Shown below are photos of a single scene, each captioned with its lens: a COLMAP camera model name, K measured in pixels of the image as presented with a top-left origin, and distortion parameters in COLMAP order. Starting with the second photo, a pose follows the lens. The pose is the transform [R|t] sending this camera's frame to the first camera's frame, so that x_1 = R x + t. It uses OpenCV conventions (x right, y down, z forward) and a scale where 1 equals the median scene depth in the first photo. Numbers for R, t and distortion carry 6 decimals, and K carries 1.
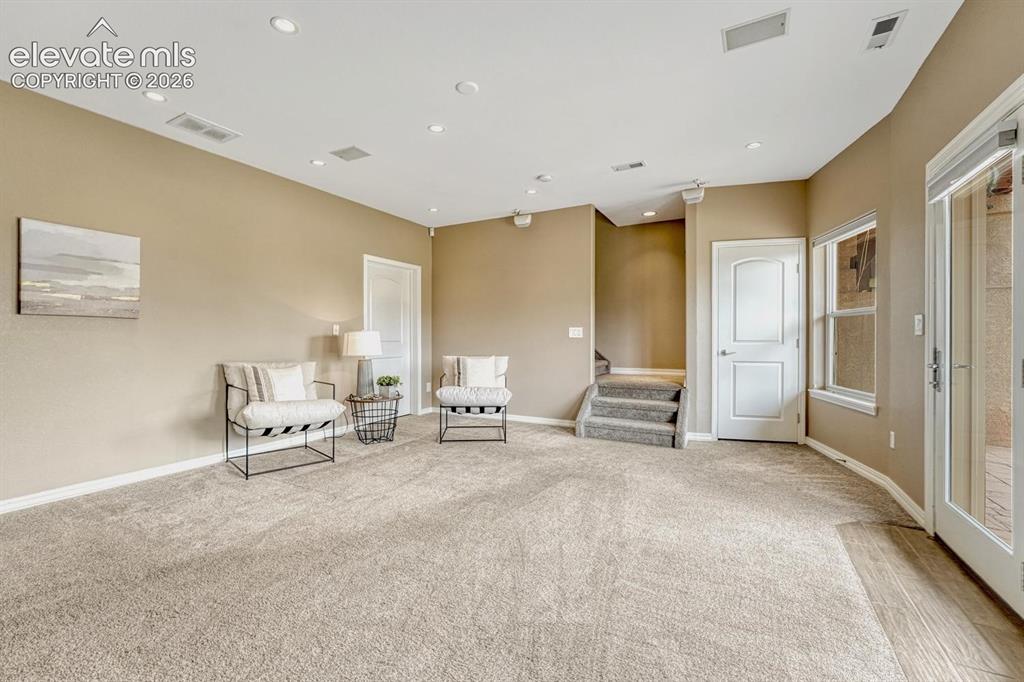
lens RADIAL K [[427.8, 0, 514.8], [0, 427.8, 338.9], [0, 0, 1]] dist [-0.004226, -0.000384]
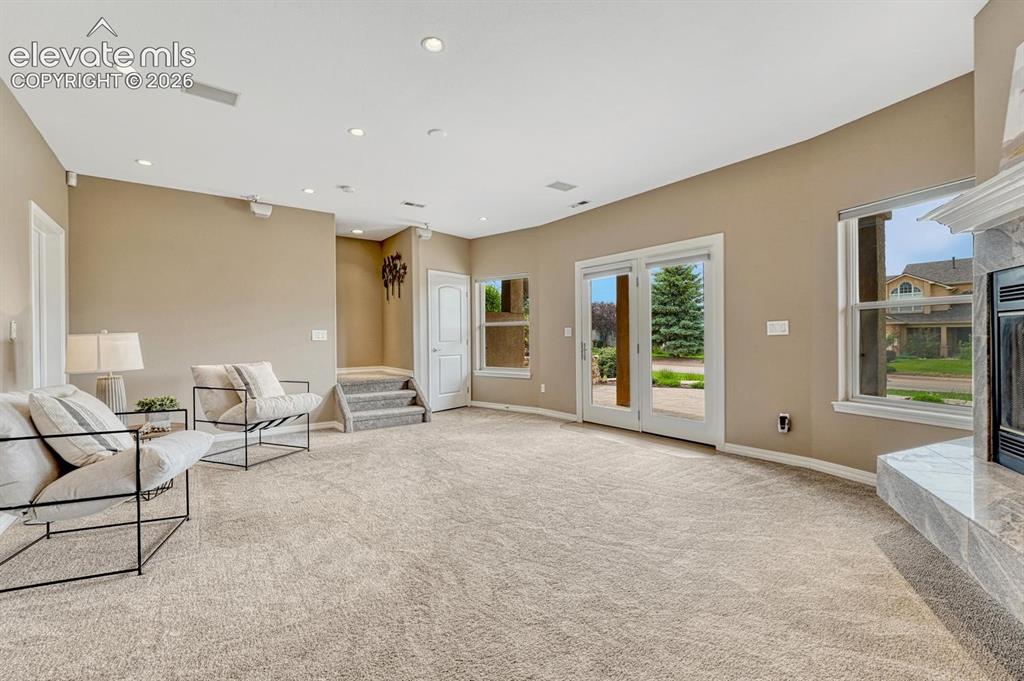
lens RADIAL K [[425.4, 0, 513.6], [0, 425.4, 339.2], [0, 0, 1]] dist [-0.003816, -0.000225]
pose [[0.423434, -0.006811, 0.905901, -0.702344], [0.011905, 0.999927, 0.001953, -0.002268], [-0.905849, 0.009957, 0.423484, 0.186921]]
